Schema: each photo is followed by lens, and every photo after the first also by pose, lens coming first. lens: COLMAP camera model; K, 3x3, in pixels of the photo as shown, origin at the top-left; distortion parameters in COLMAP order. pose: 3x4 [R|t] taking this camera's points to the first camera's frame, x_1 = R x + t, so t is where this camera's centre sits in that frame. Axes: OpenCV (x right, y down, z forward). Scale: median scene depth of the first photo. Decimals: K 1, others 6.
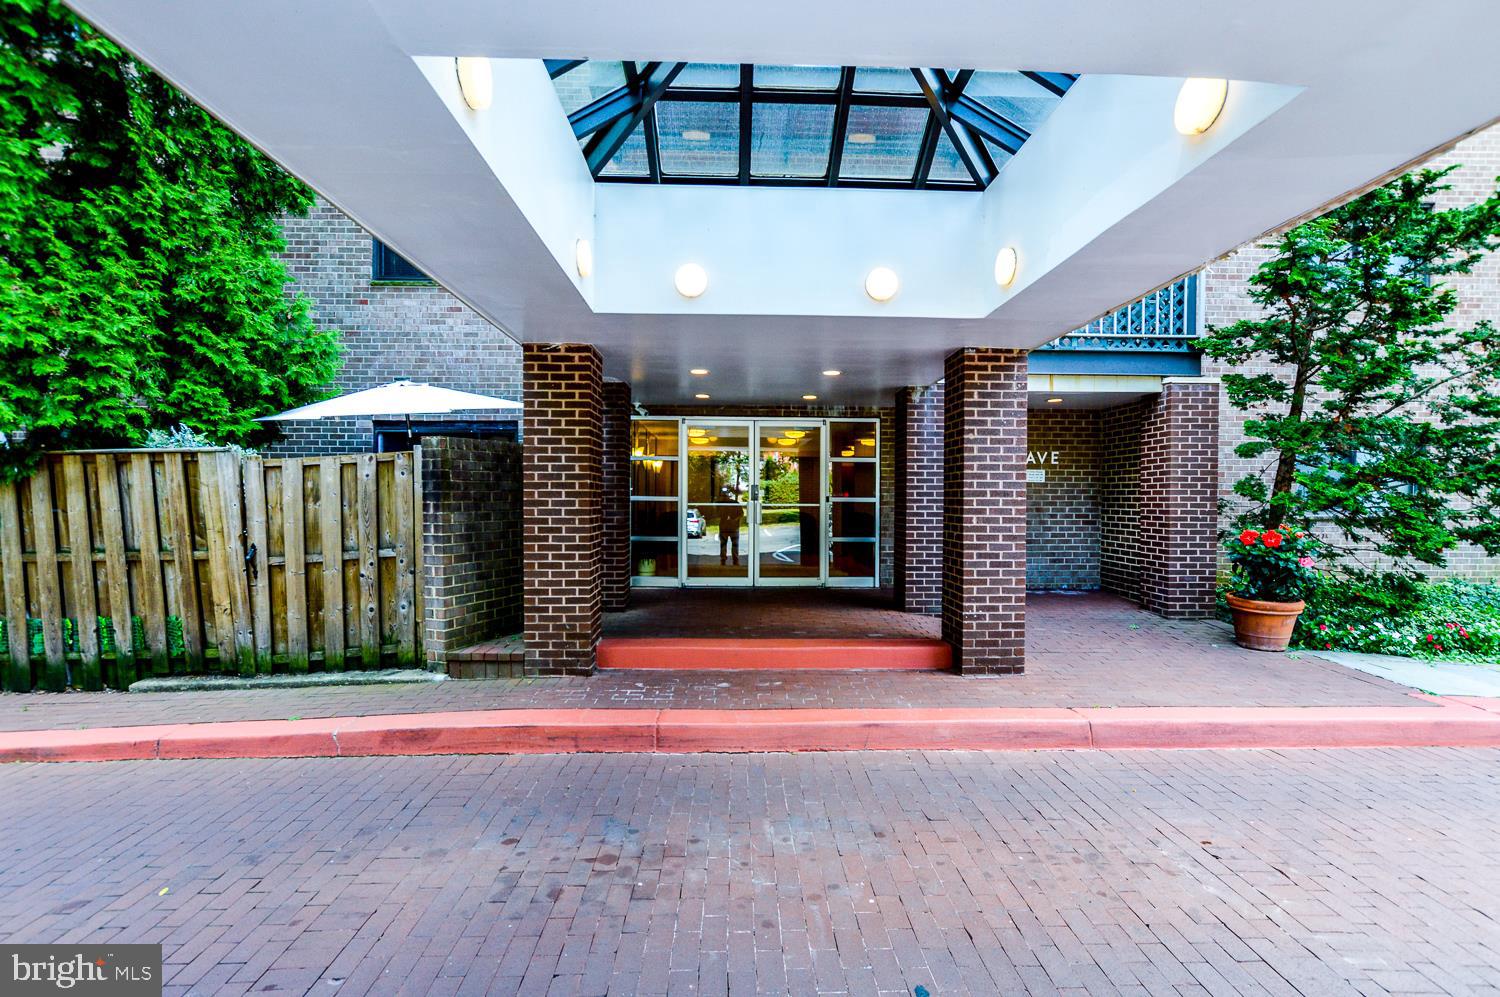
lens RADIAL K [[636.0, 0, 750.0], [0, 636.0, 498.5], [0, 0, 1]] dist [-0.002342, -0.000096]
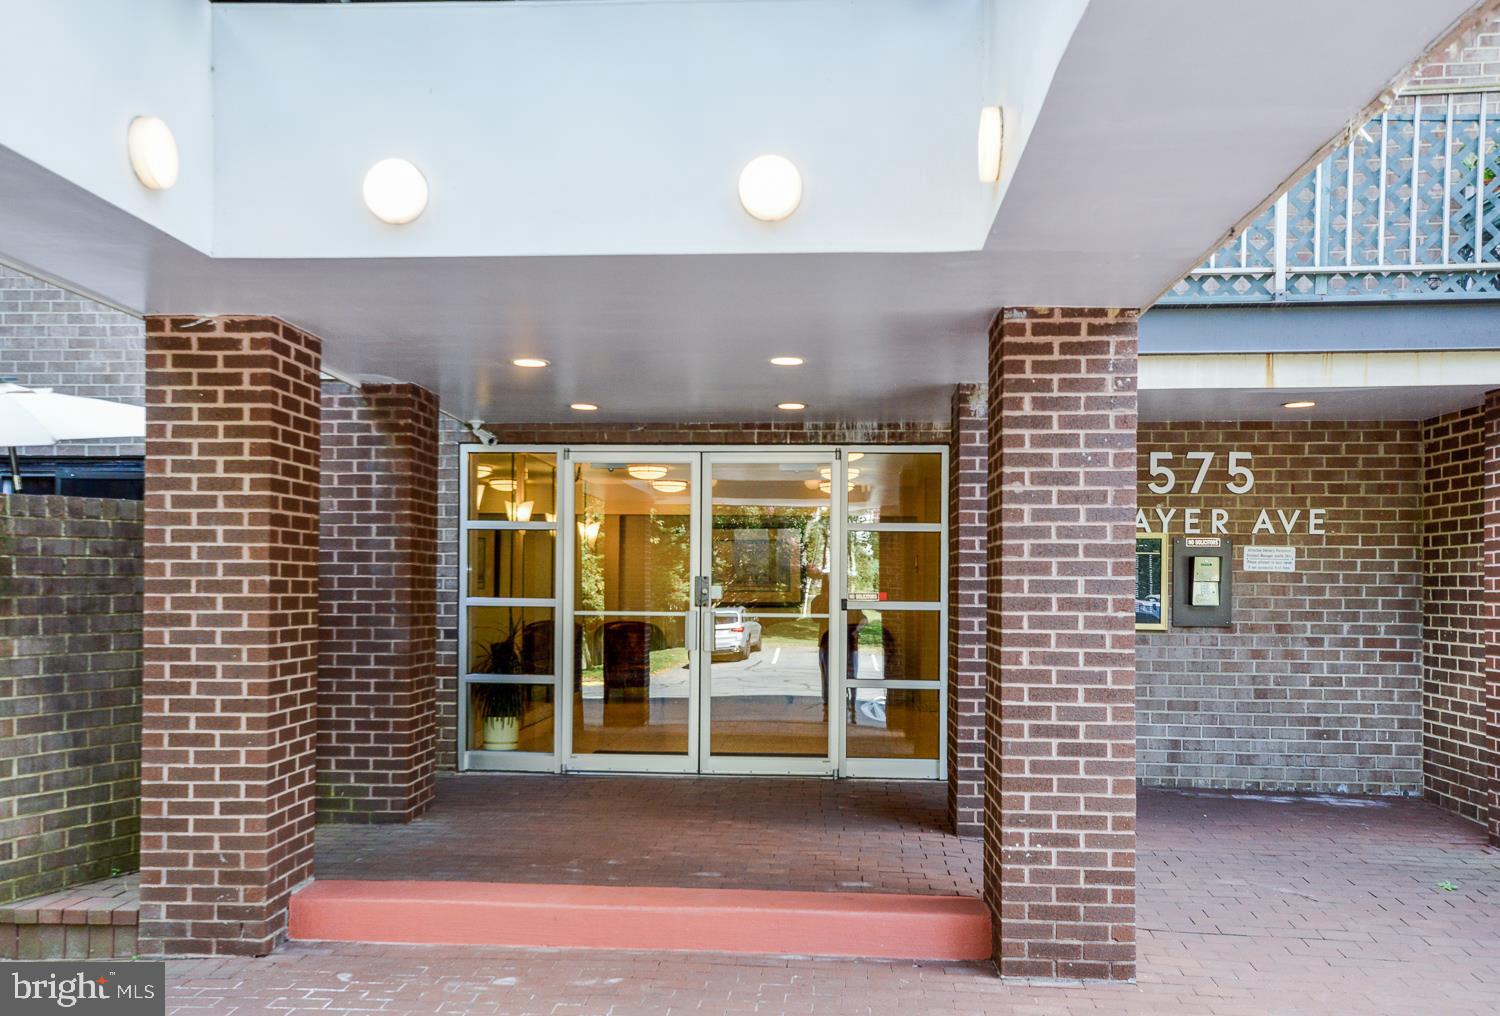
lens RADIAL K [[1207.0, 0, 748.7], [0, 1207.0, 566.0], [0, 0, 1]] dist [0.037630, 0.072515]
pose [[0.994620, 0.000584, -0.103587, 0.237127], [-0.002552, 0.999819, -0.018865, -0.018774], [0.103557, 0.019027, 0.994441, 0.047441]]
